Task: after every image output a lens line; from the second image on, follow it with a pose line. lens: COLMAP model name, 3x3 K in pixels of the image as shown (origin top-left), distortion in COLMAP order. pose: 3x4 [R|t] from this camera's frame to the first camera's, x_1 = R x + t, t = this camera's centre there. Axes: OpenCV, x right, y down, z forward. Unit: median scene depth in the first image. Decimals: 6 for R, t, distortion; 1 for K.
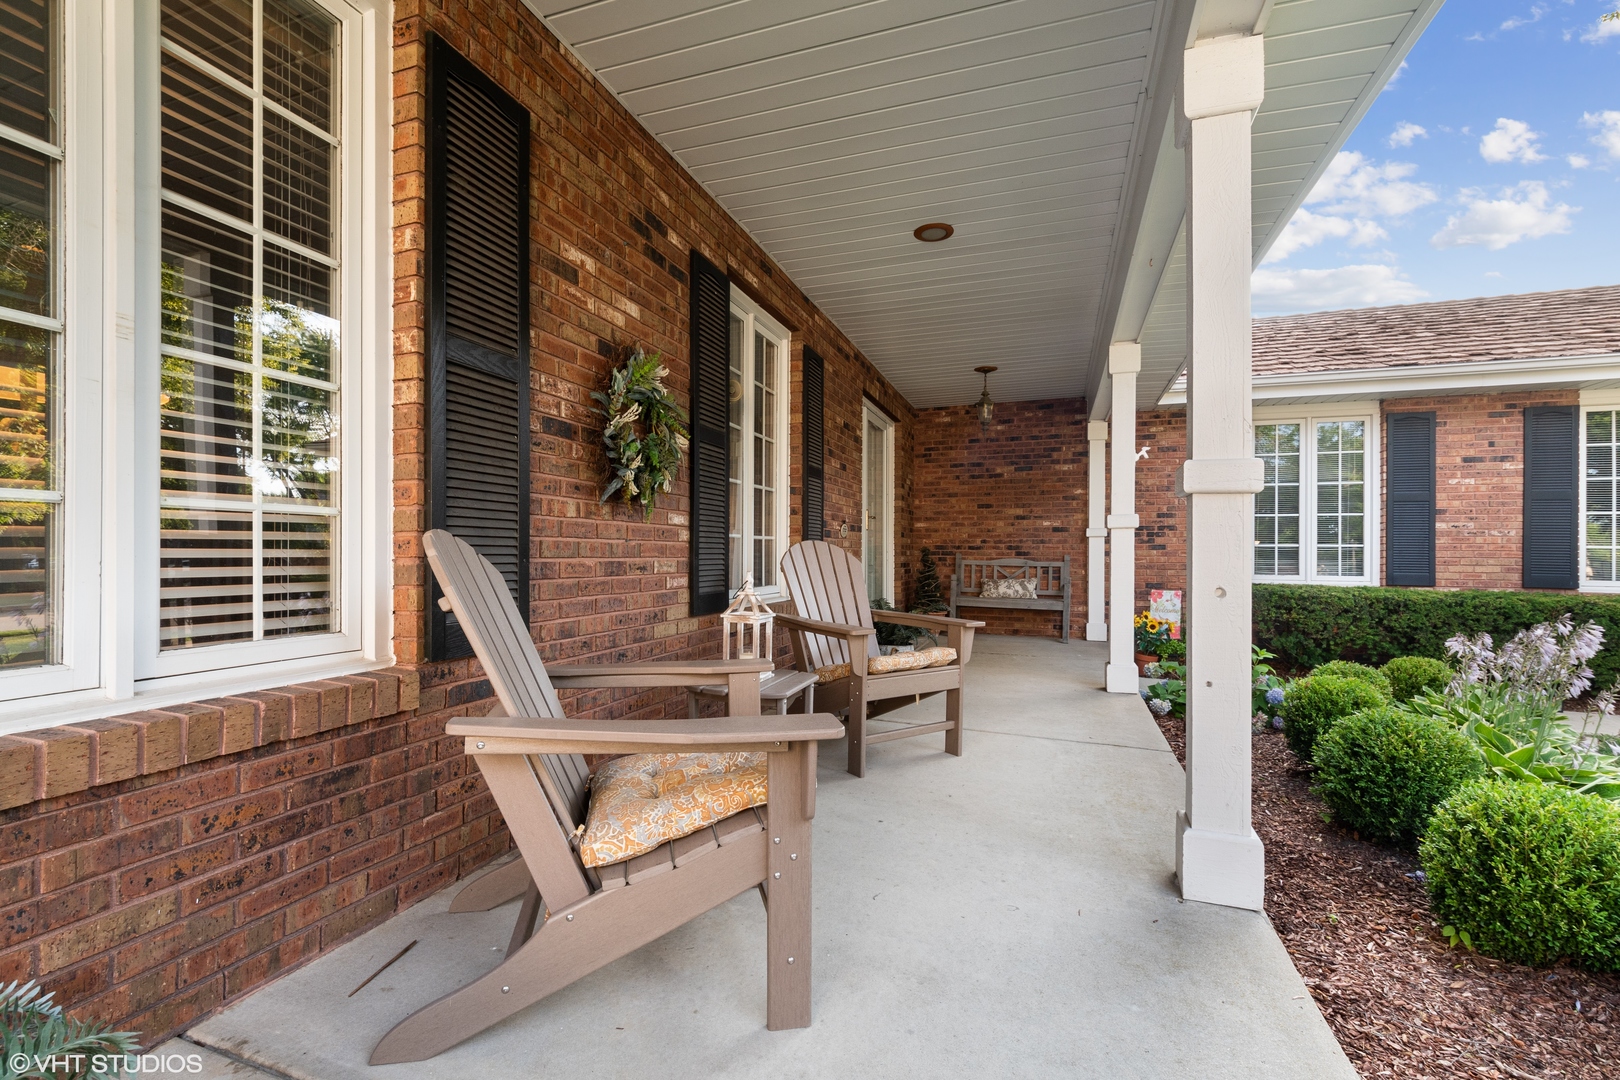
lens RADIAL K [[716.9, 0, 805.9], [0, 716.9, 560.5], [0, 0, 1]] dist [0.000979, 0.000059]
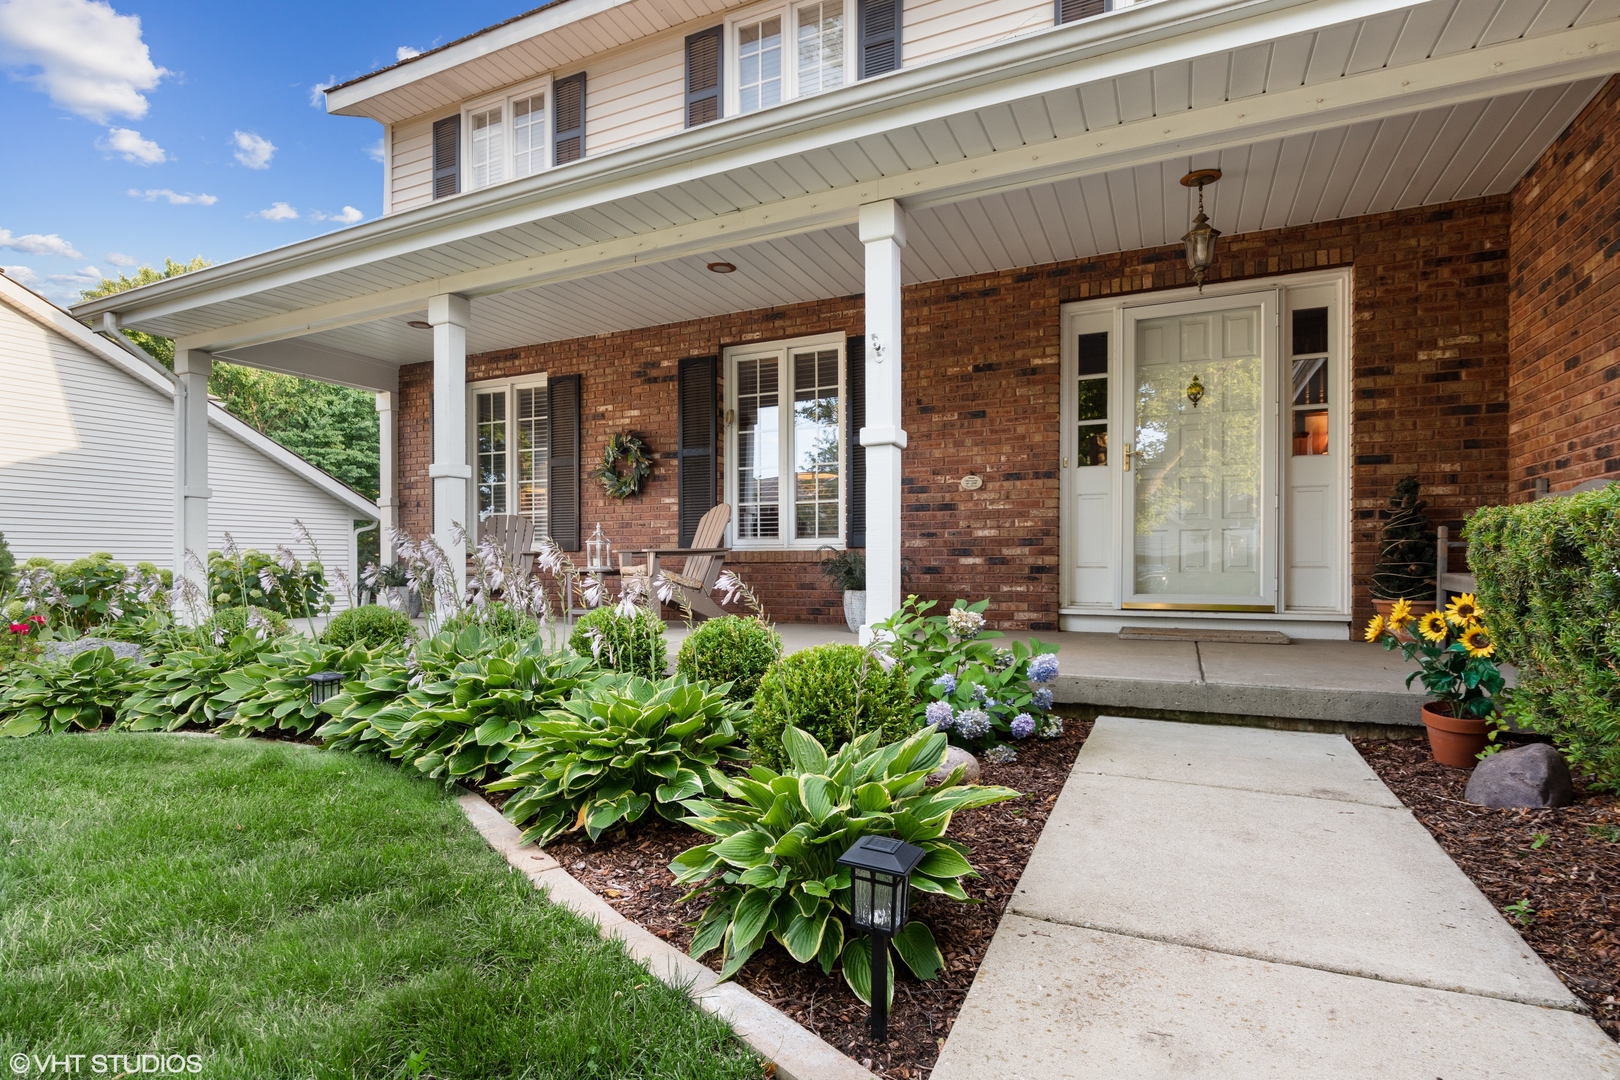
lens RADIAL K [[811.8, 0, 803.7], [0, 811.8, 560.8], [0, 0, 1]] dist [0.014505, 0.000051]
pose [[-0.096615, -0.003406, -0.995316, 2.084262], [-0.004410, 0.999986, -0.002994, 0.118925], [0.995312, 0.004100, -0.096629, 1.620206]]
